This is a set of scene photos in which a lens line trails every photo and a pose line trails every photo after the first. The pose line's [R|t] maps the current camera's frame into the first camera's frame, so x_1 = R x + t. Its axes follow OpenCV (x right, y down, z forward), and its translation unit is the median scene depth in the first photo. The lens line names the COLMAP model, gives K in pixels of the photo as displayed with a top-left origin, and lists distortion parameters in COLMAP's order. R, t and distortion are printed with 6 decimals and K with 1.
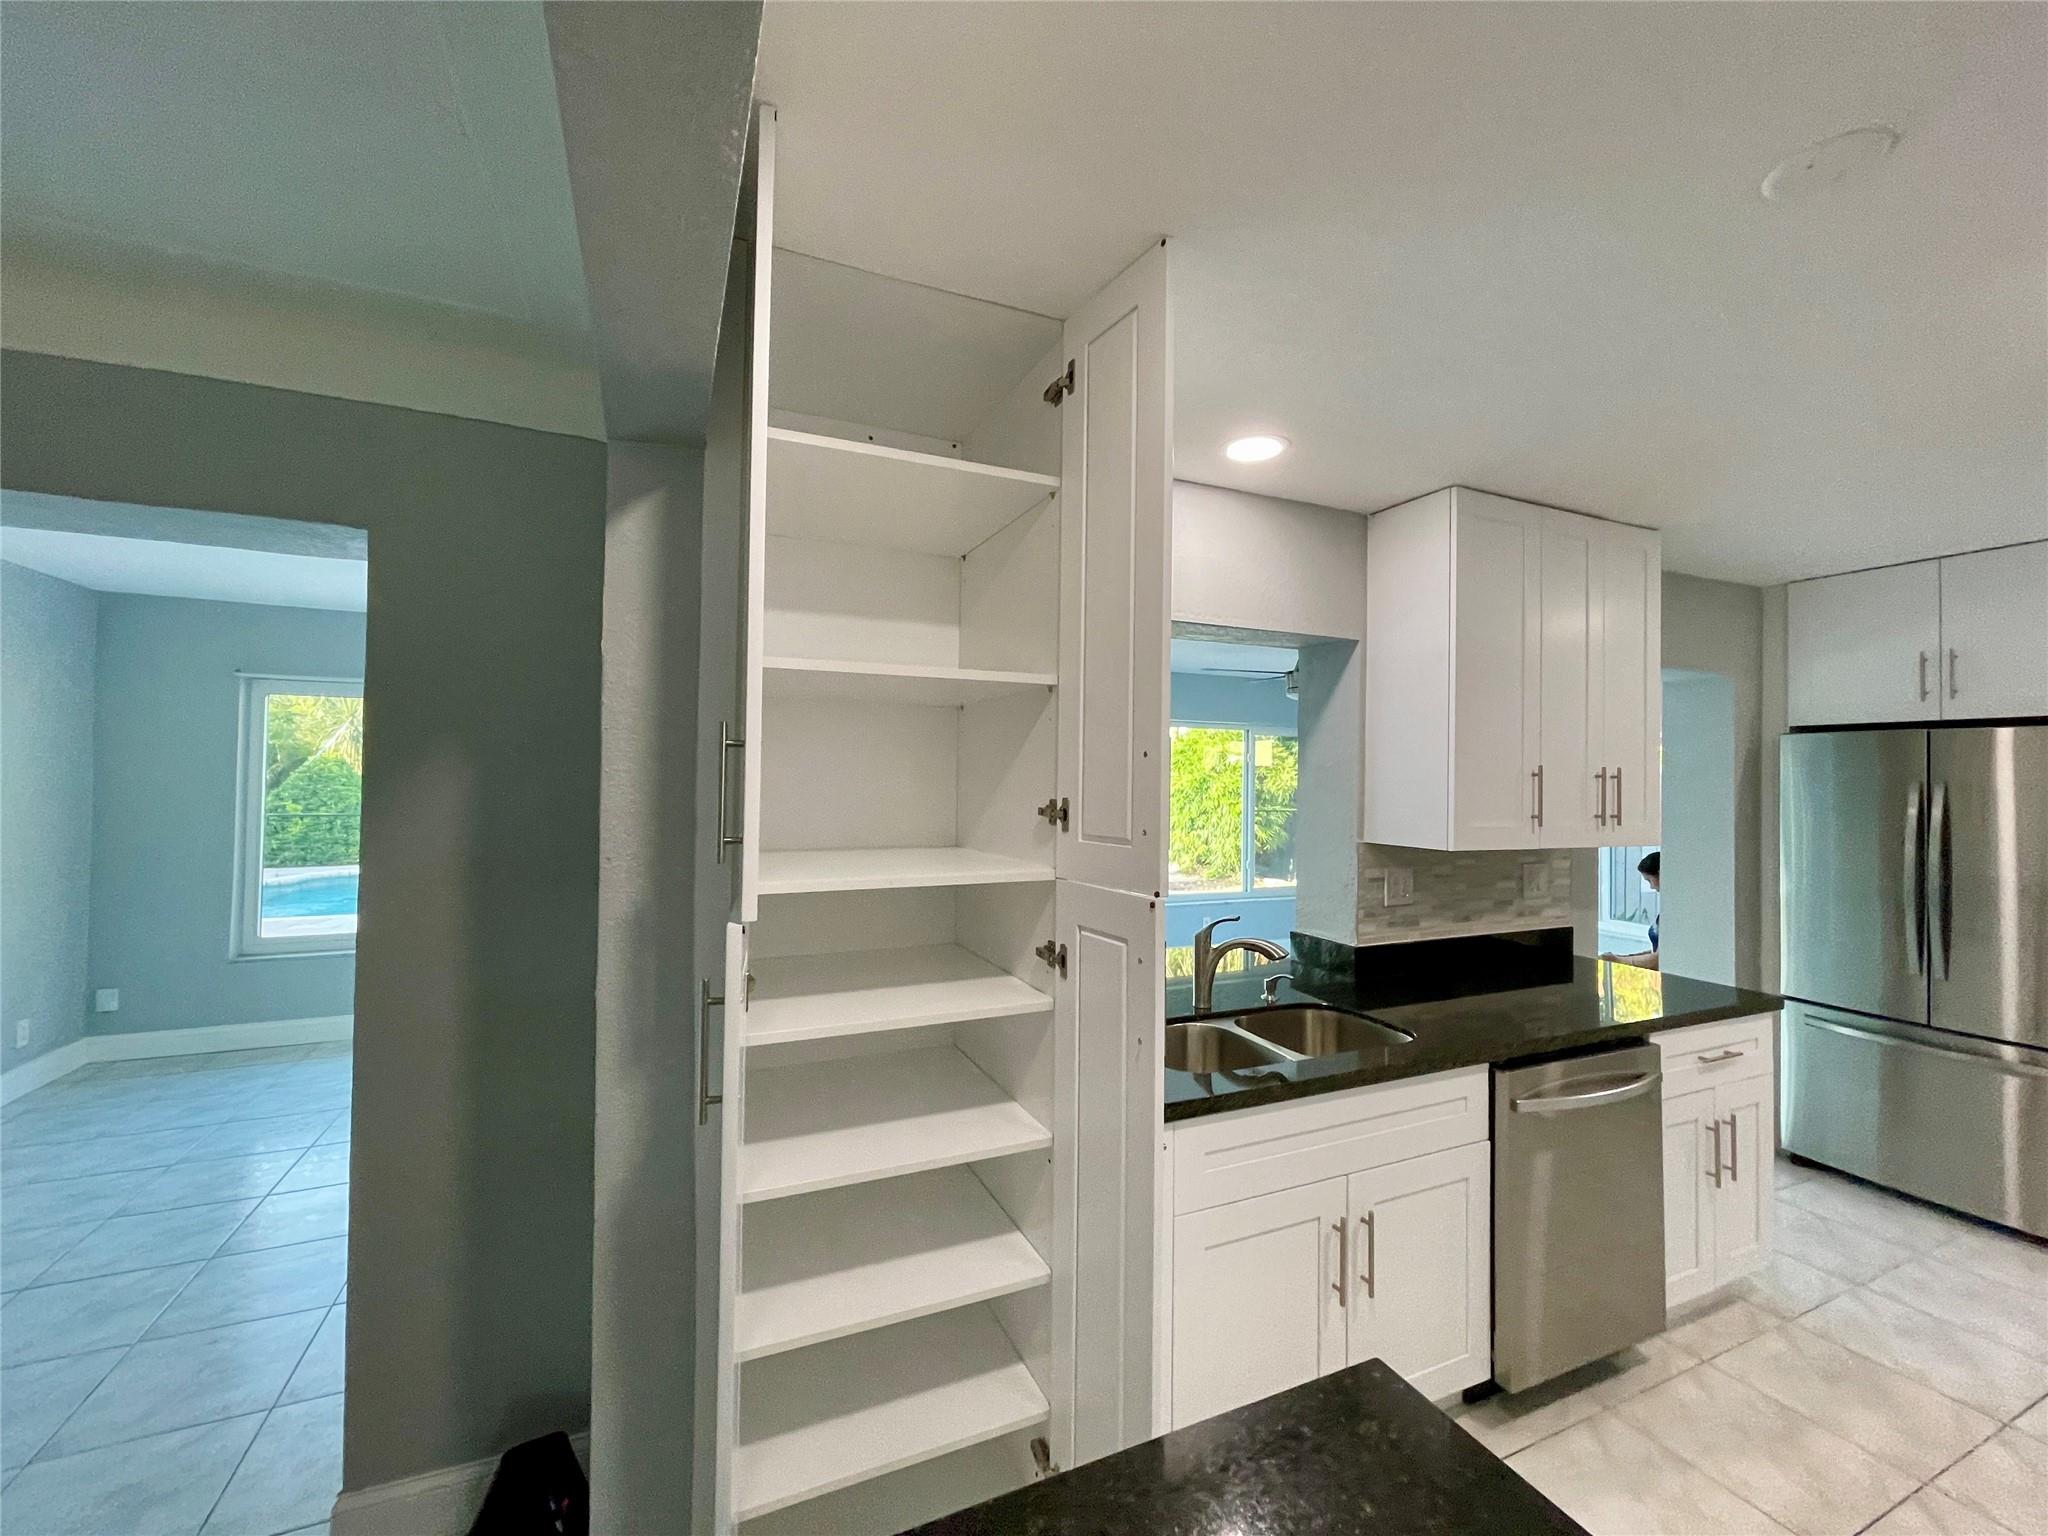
lens RADIAL K [[826.8, 0, 1019.8], [0, 826.8, 764.5], [0, 0, 1]] dist [-0.001256, 0.000521]
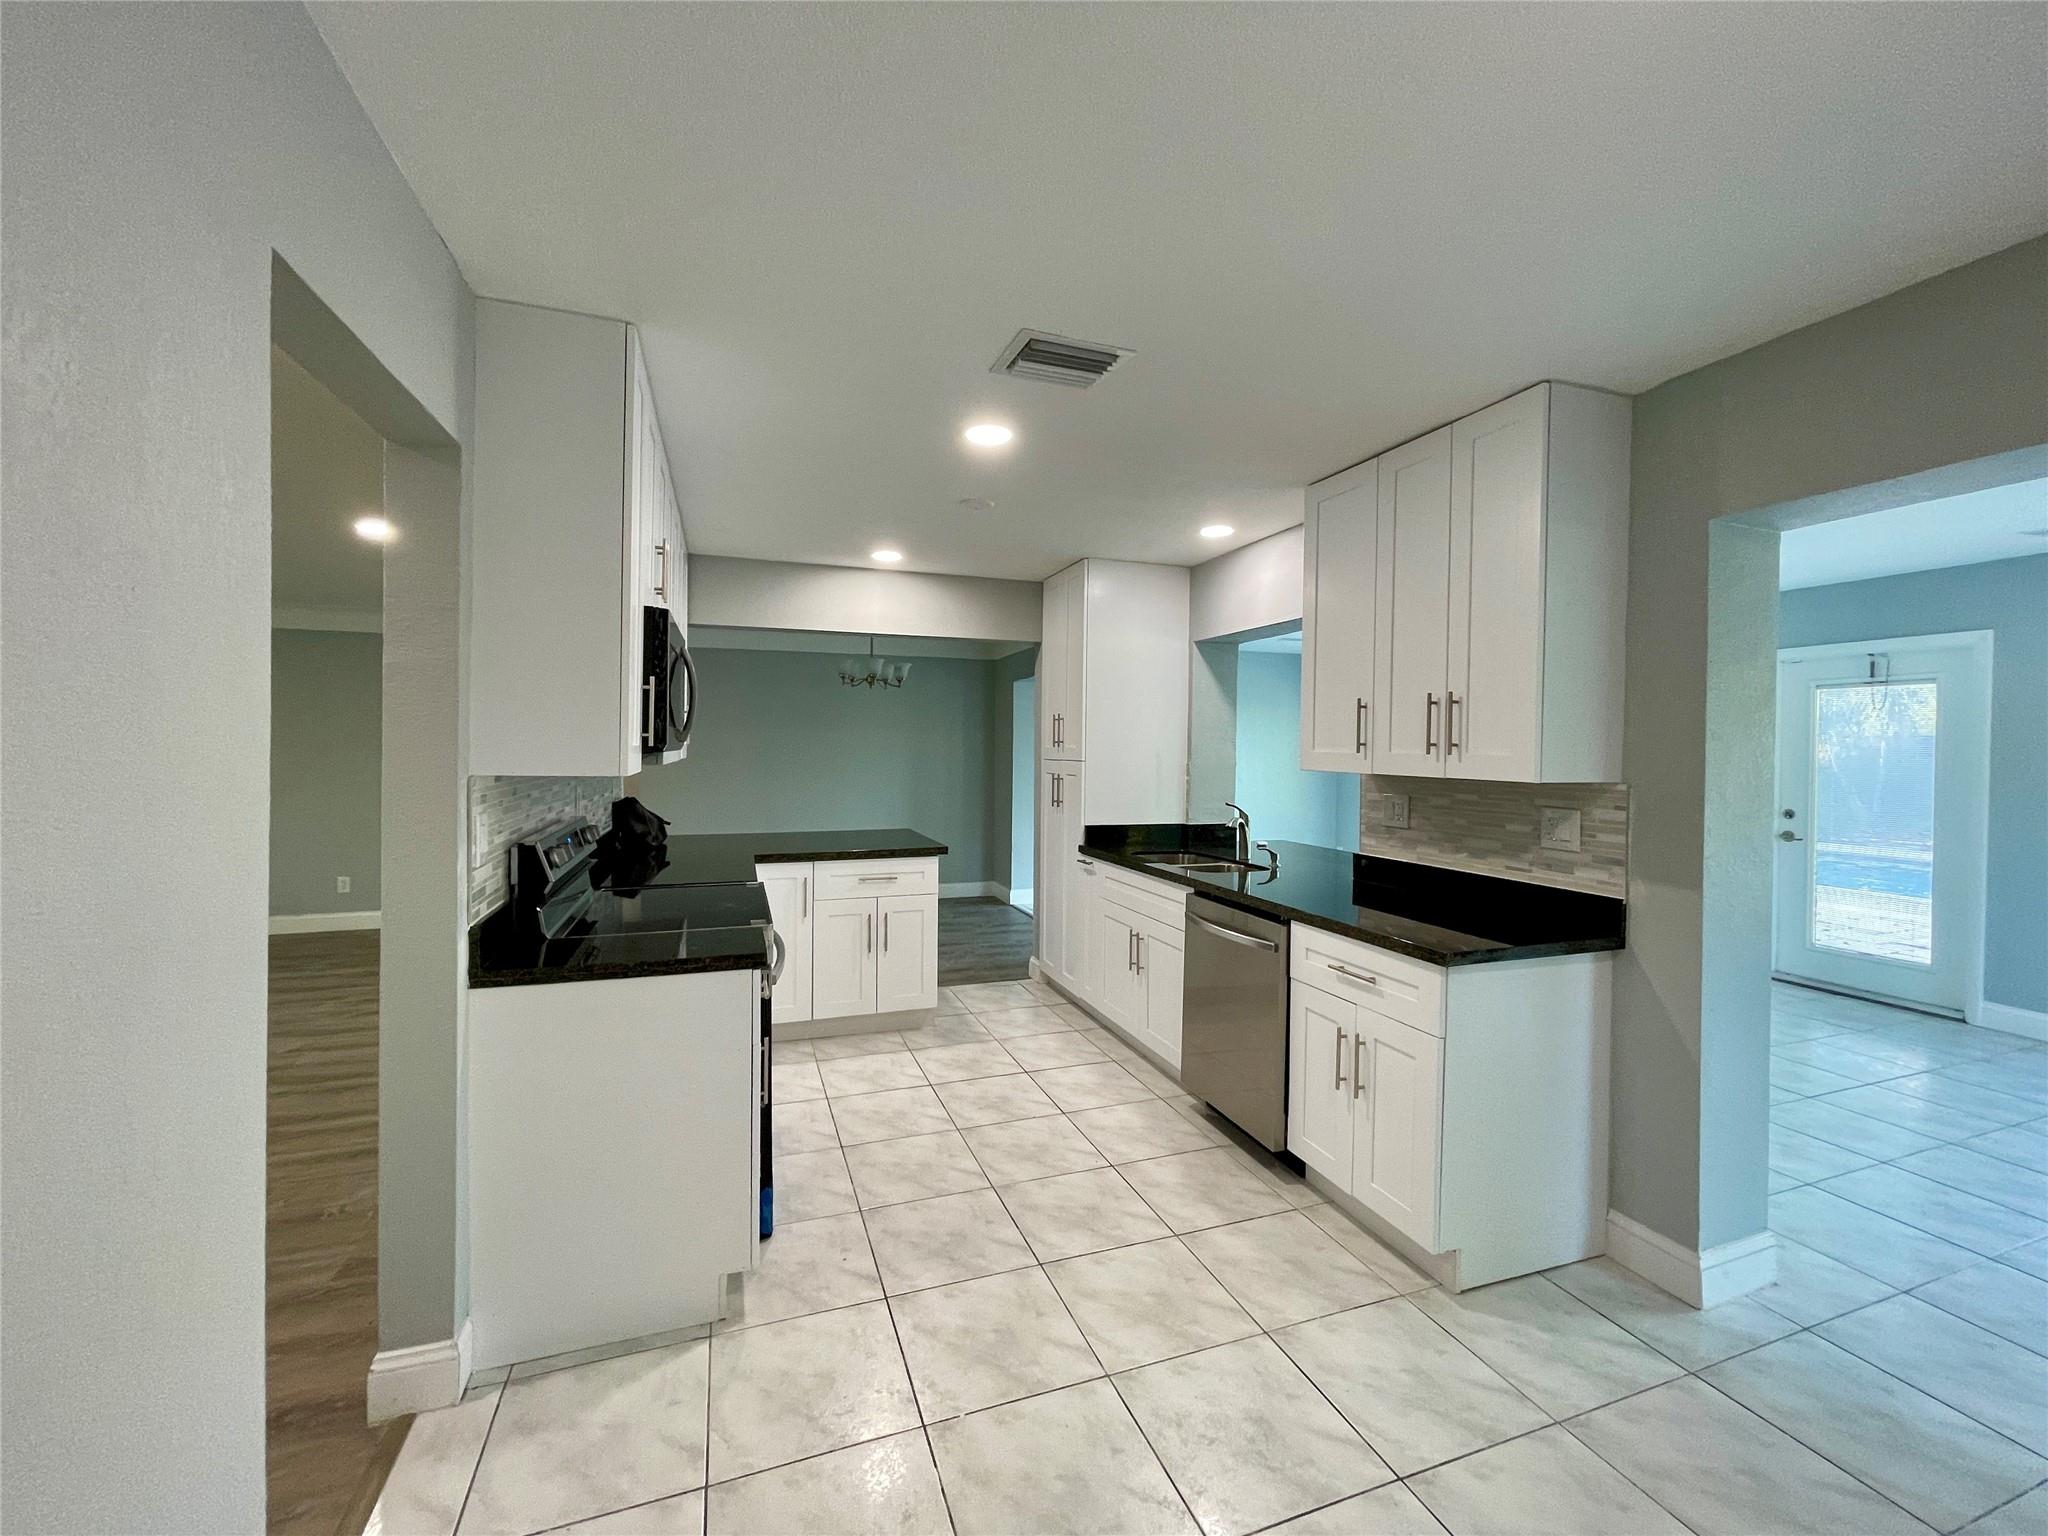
lens RADIAL K [[826.8, 0, 1019.8], [0, 826.8, 764.5], [0, 0, 1]] dist [-0.001256, 0.000521]
pose [[-0.079212, 0.009911, -0.996809, 1.649060], [0.007370, 0.999929, 0.009357, 0.070332], [0.996831, -0.006605, -0.079279, 0.581755]]
